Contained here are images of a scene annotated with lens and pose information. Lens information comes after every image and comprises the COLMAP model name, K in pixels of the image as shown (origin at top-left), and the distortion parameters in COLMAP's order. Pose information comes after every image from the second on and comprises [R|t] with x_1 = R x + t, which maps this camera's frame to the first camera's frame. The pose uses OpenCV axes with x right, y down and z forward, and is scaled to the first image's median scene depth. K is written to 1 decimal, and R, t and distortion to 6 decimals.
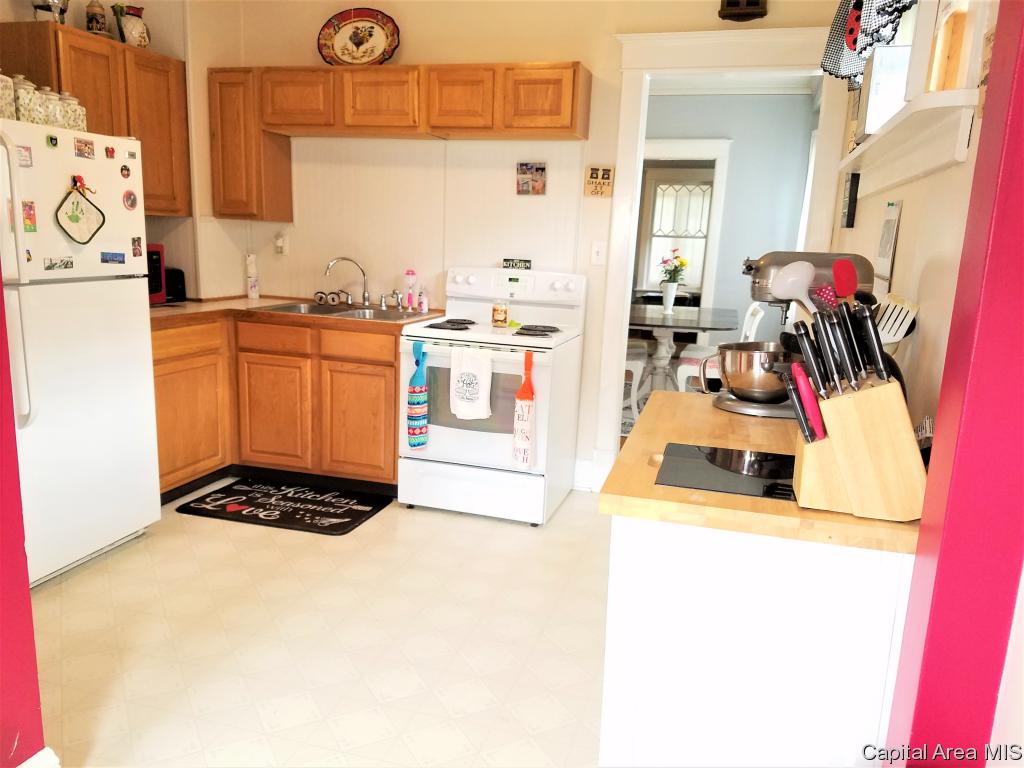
lens RADIAL K [[820.3, 0, 512.2], [0, 820.3, 401.2], [0, 0, 1]] dist [0.320864, -0.474968]
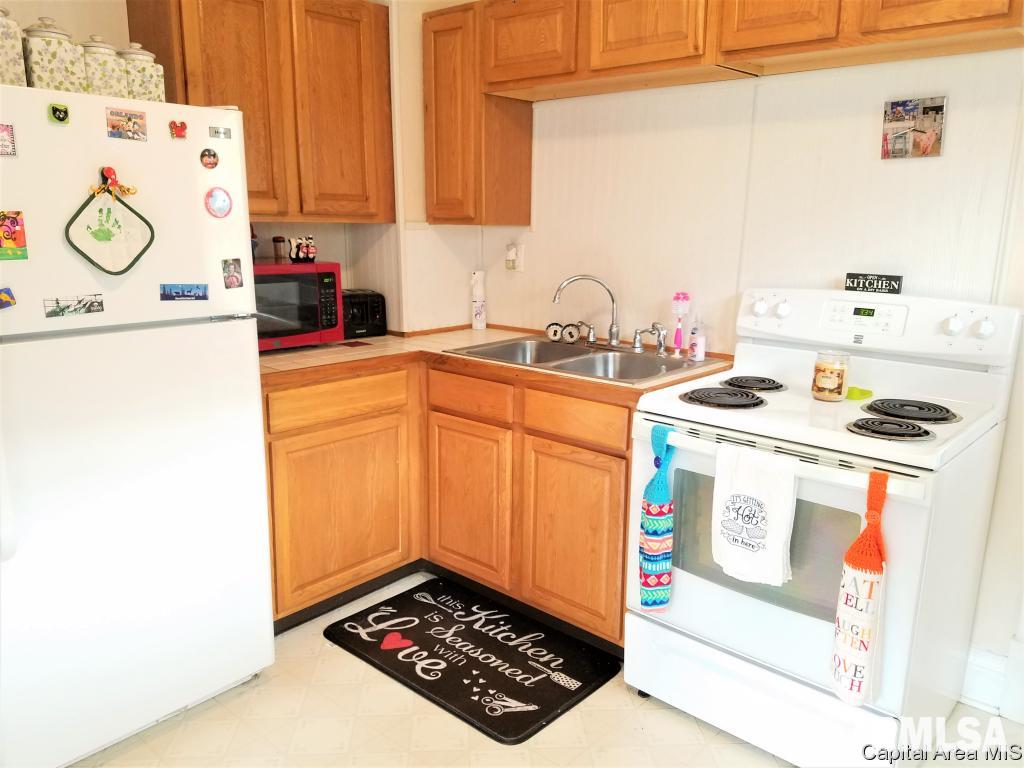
lens RADIAL K [[797.7, 0, 508.6], [0, 797.7, 393.6], [0, 0, 1]] dist [0.178297, -0.288612]
pose [[0.906665, 0.066189, -0.416626, 0.018359], [-0.063087, 0.997782, 0.021225, -0.093557], [0.417107, 0.007040, 0.908830, 0.426906]]
